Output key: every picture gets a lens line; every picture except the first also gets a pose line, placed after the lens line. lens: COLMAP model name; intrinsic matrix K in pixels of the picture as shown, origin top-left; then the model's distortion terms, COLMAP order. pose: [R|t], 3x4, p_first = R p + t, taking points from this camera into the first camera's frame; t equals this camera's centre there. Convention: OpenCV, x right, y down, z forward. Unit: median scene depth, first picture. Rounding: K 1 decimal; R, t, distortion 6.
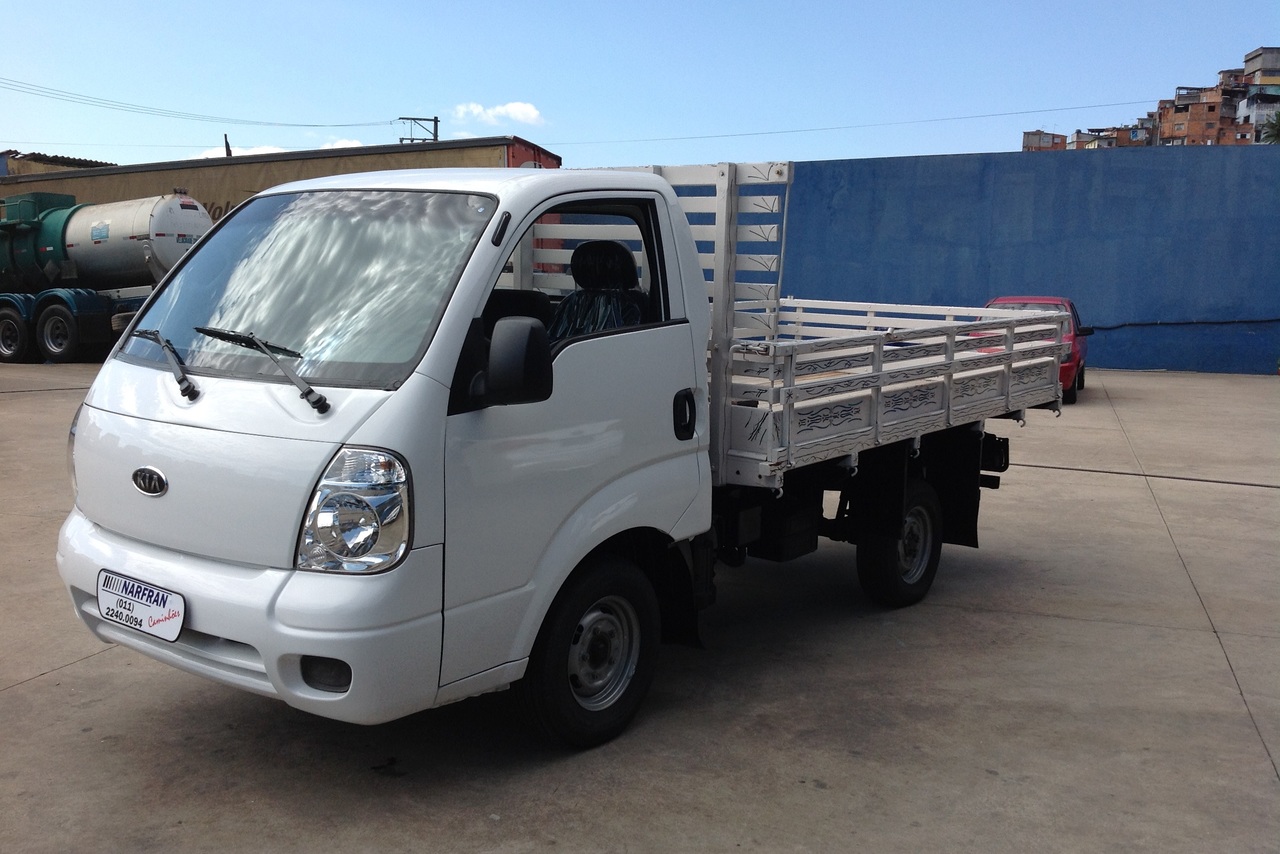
lens RADIAL K [[1254.3, 0, 637.7], [0, 1254.3, 423.4], [0, 0, 1]] dist [0.154265, -0.362314]
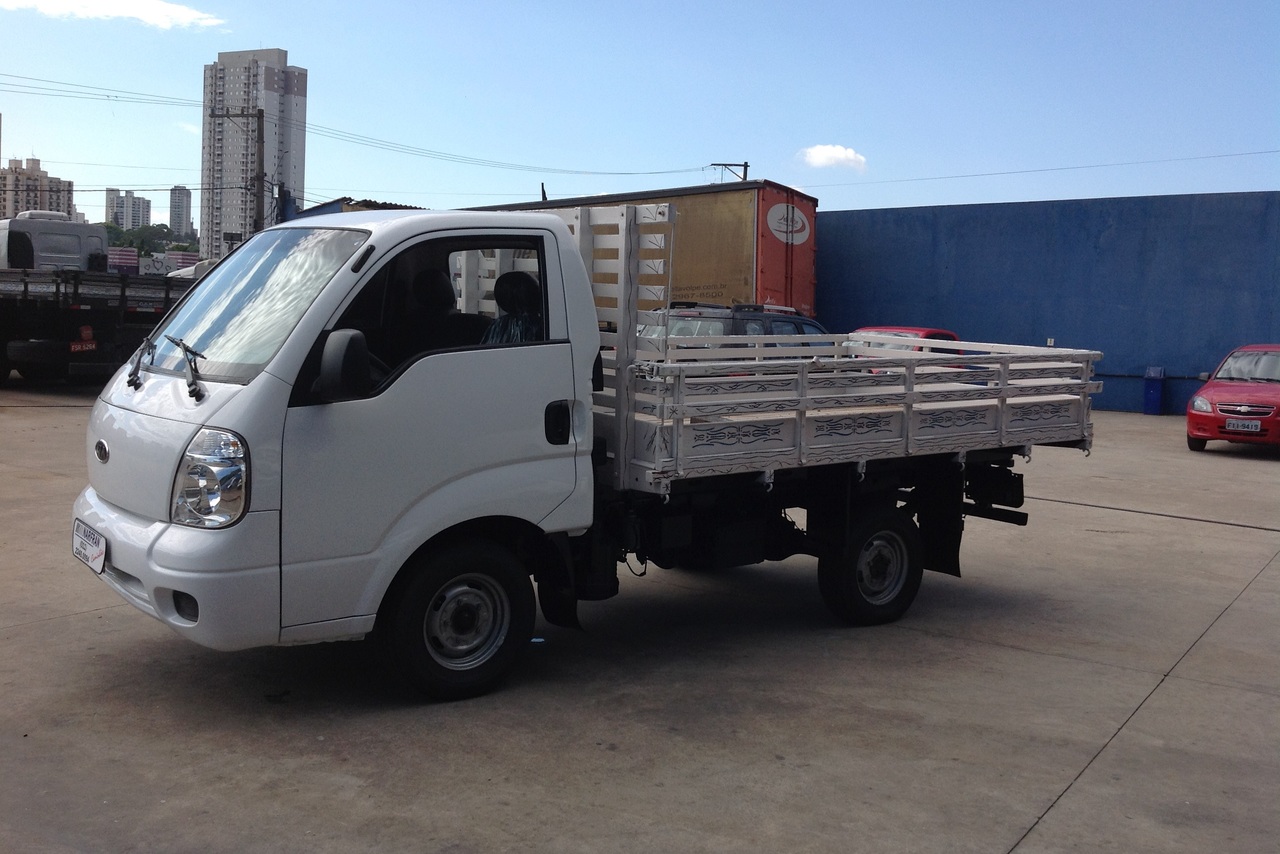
lens RADIAL K [[1254.3, 0, 637.7], [0, 1254.3, 423.4], [0, 0, 1]] dist [0.154265, -0.362314]
pose [[0.961126, 0.041732, -0.272937, 0.407972], [-0.050537, 0.998402, -0.025307, 0.018774], [0.271445, 0.038117, 0.961699, -0.083094]]
